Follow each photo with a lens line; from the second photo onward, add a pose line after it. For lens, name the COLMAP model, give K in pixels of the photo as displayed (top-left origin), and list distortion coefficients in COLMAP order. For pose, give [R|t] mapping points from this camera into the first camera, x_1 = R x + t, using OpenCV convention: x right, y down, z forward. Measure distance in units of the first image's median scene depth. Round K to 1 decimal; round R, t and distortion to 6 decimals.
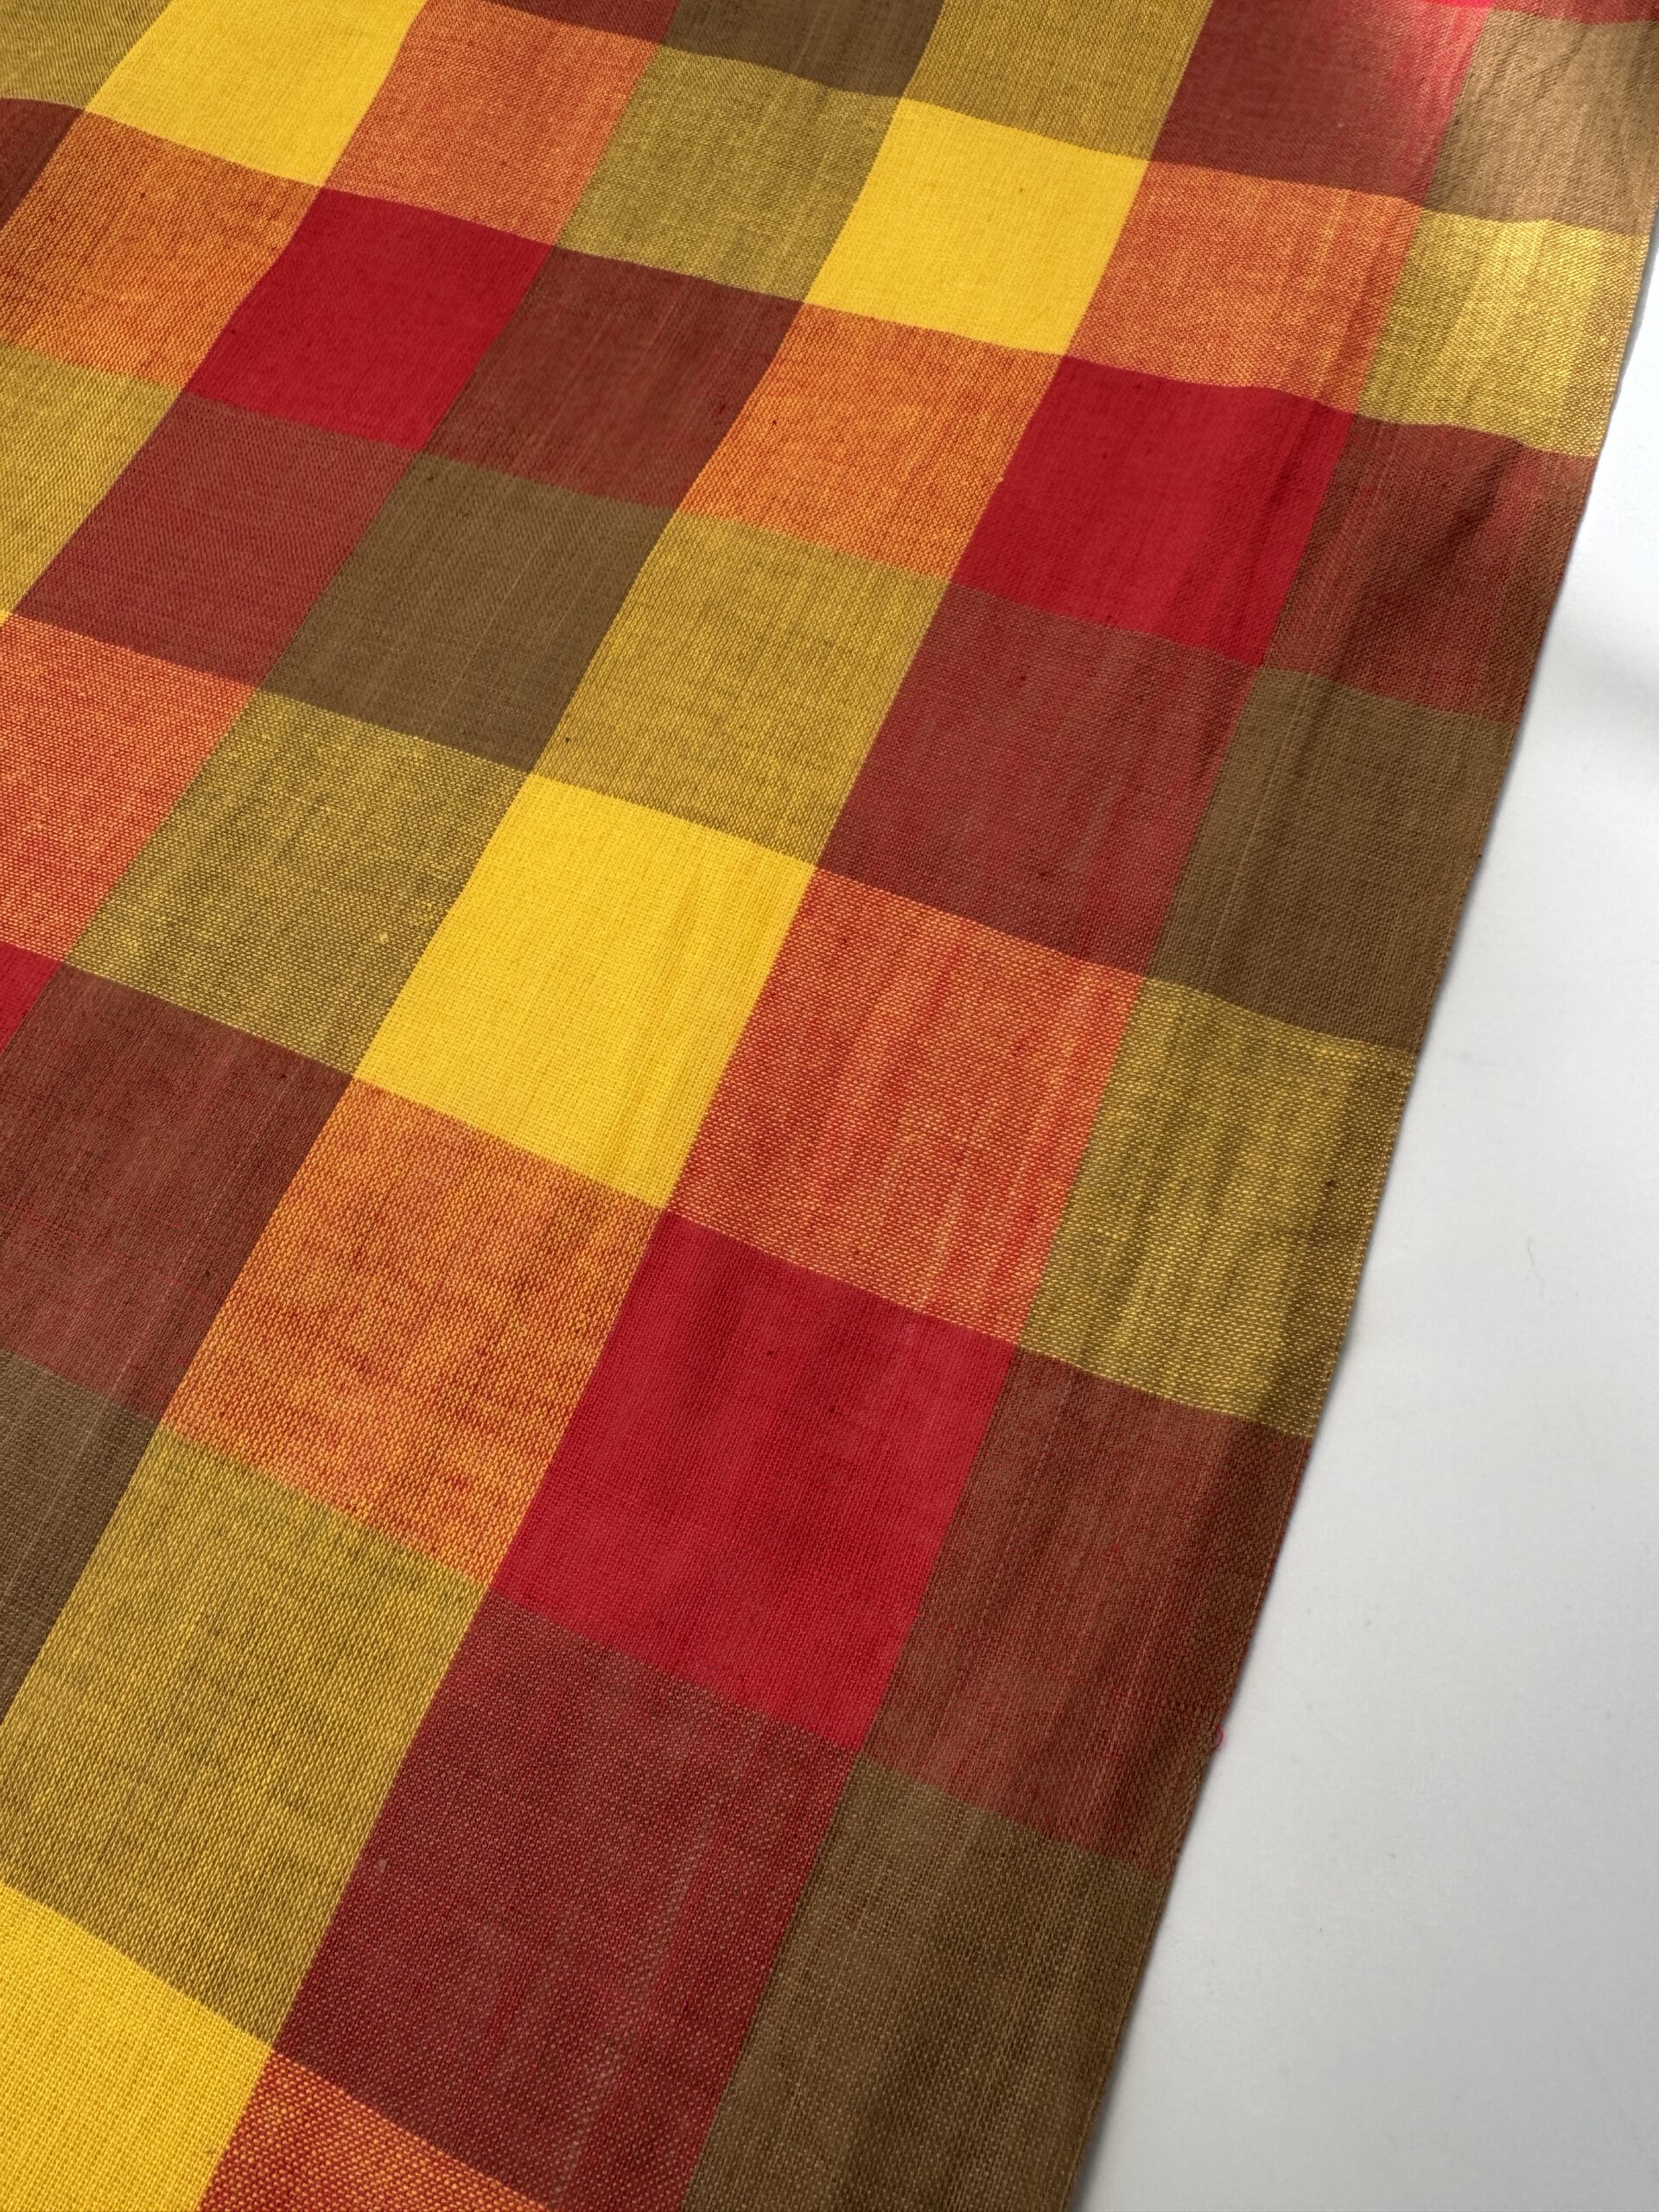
lens RADIAL K [[1641.4, 0, 829.5], [0, 1641.4, 1106.0], [0, 0, 1]] dist [0.004317, 0.005622]
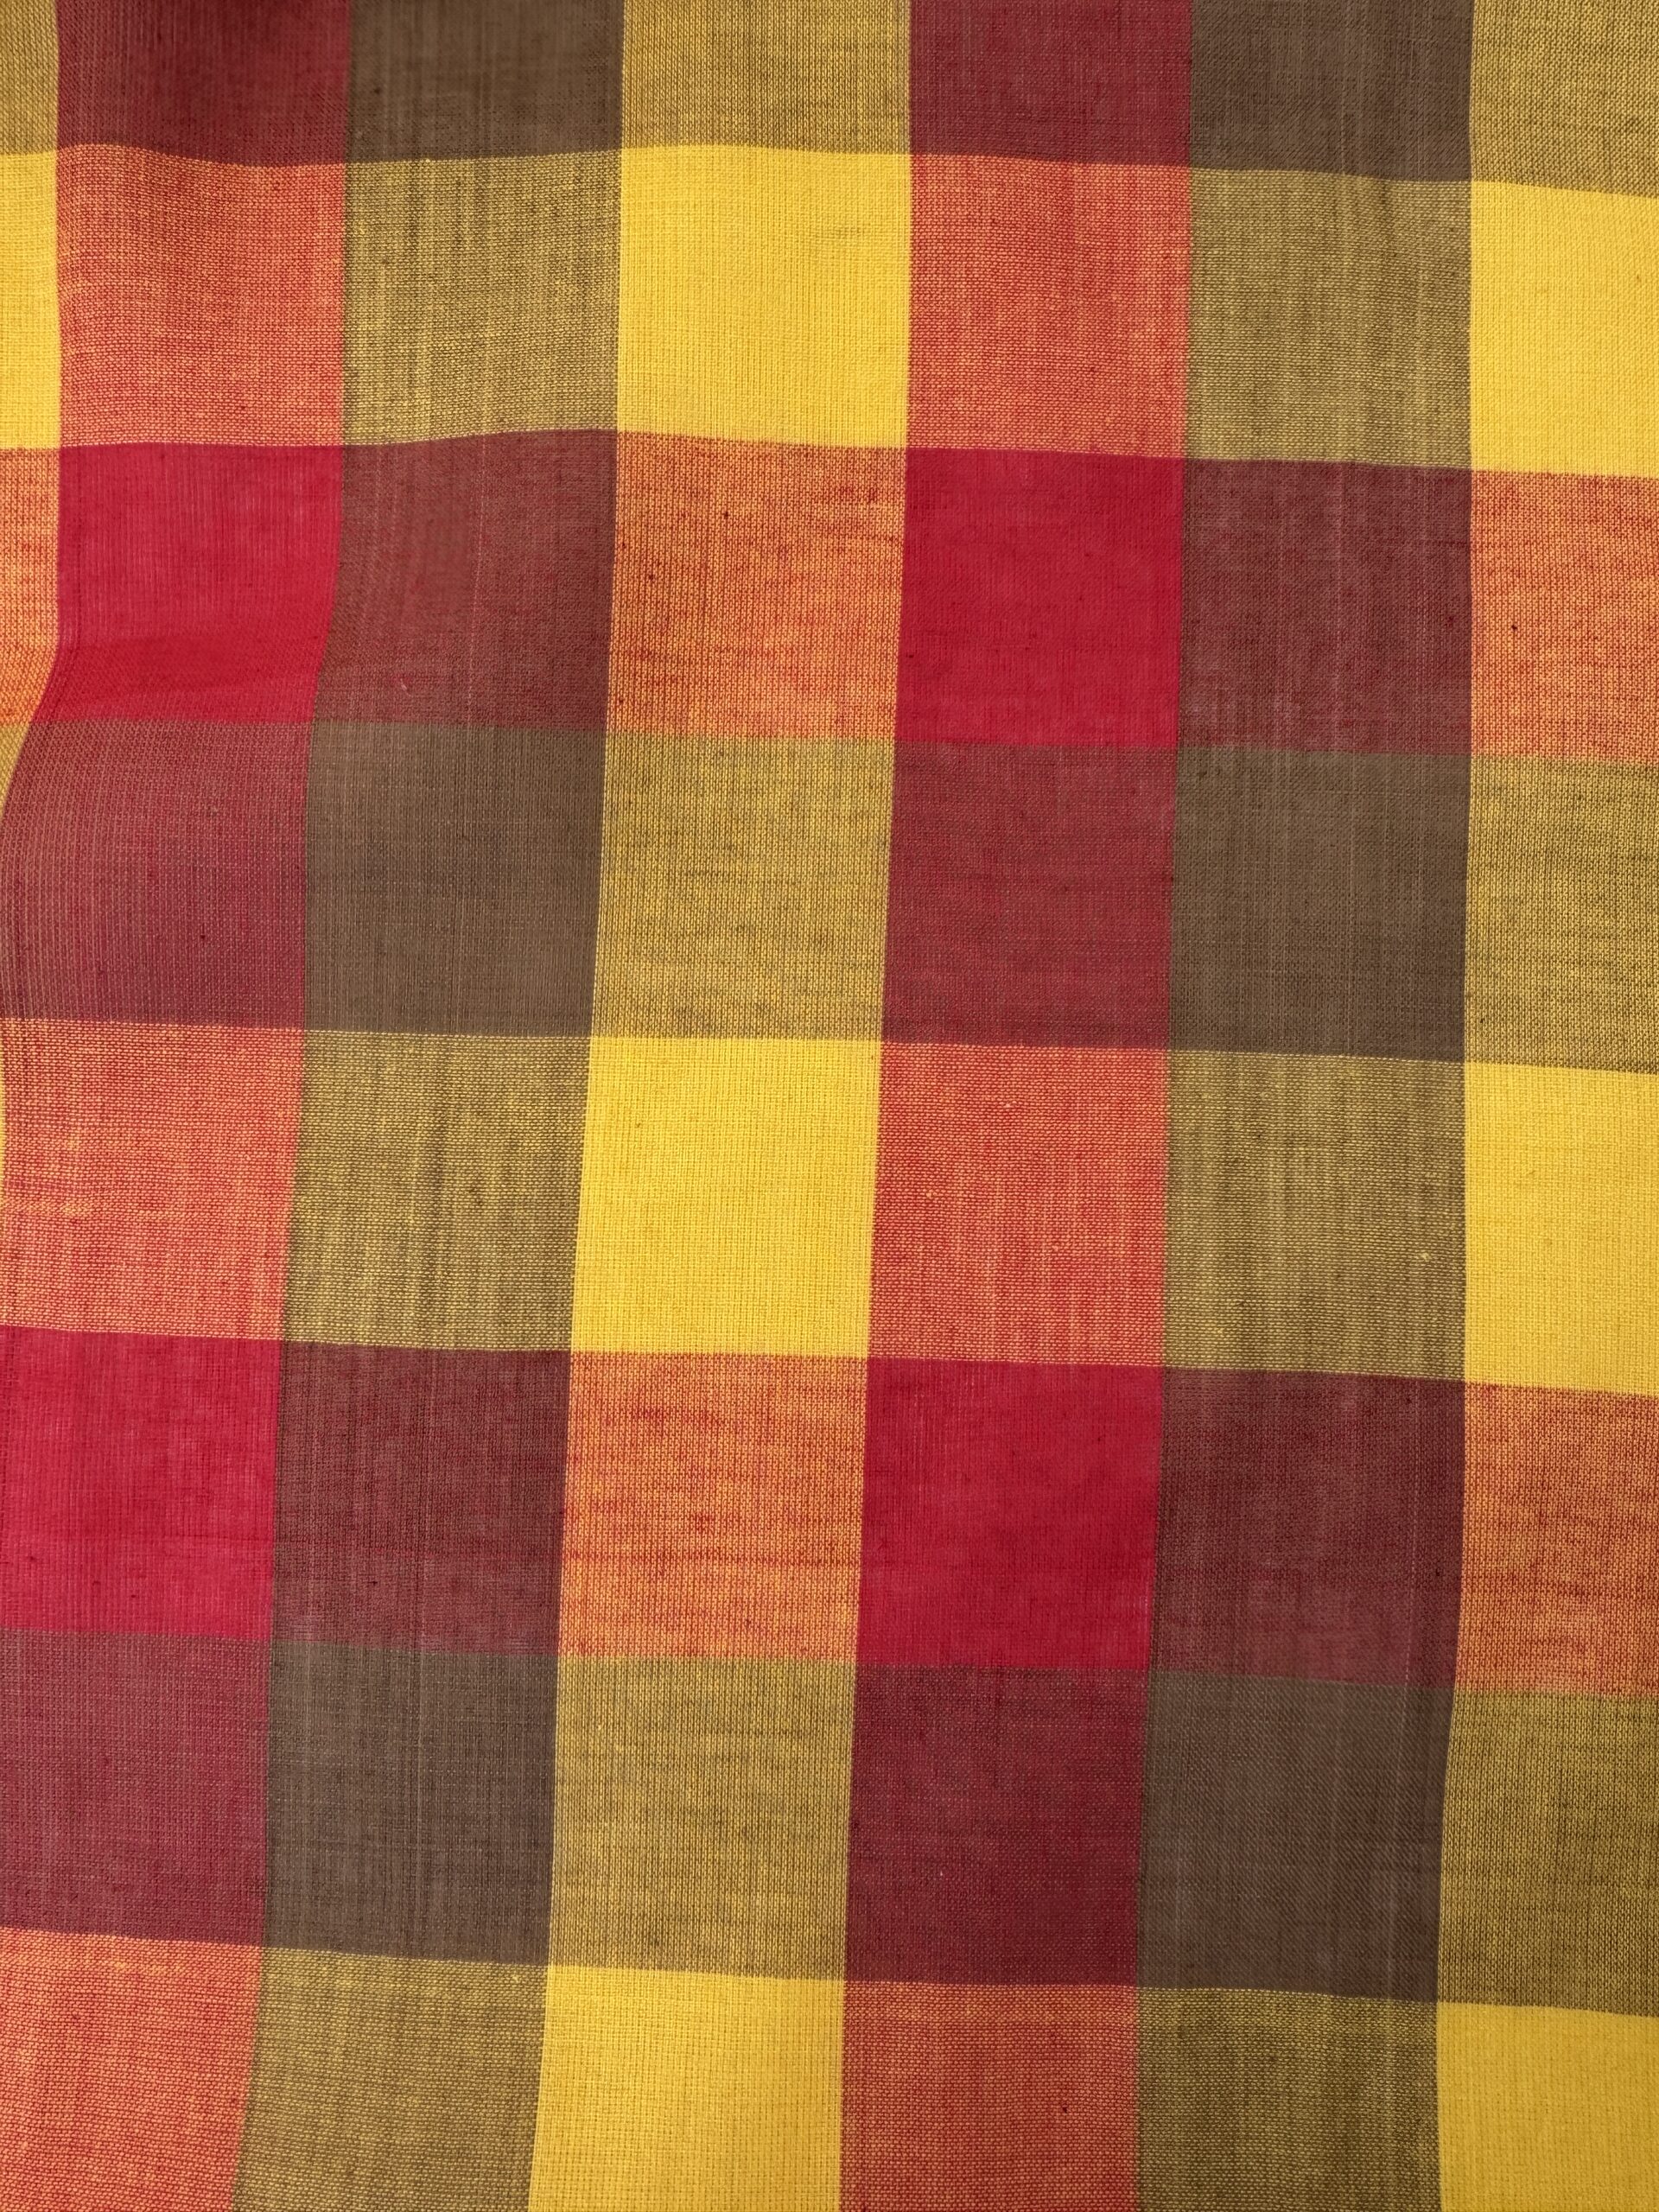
lens RADIAL K [[1641.4, 0, 829.5], [0, 1641.4, 1106.0], [0, 0, 1]] dist [0.004317, 0.005622]
pose [[0.928009, -0.356483, 0.108255, -0.639208], [0.296699, 0.882898, 0.363952, -0.635660], [-0.225321, -0.305631, 0.925105, 0.032404]]
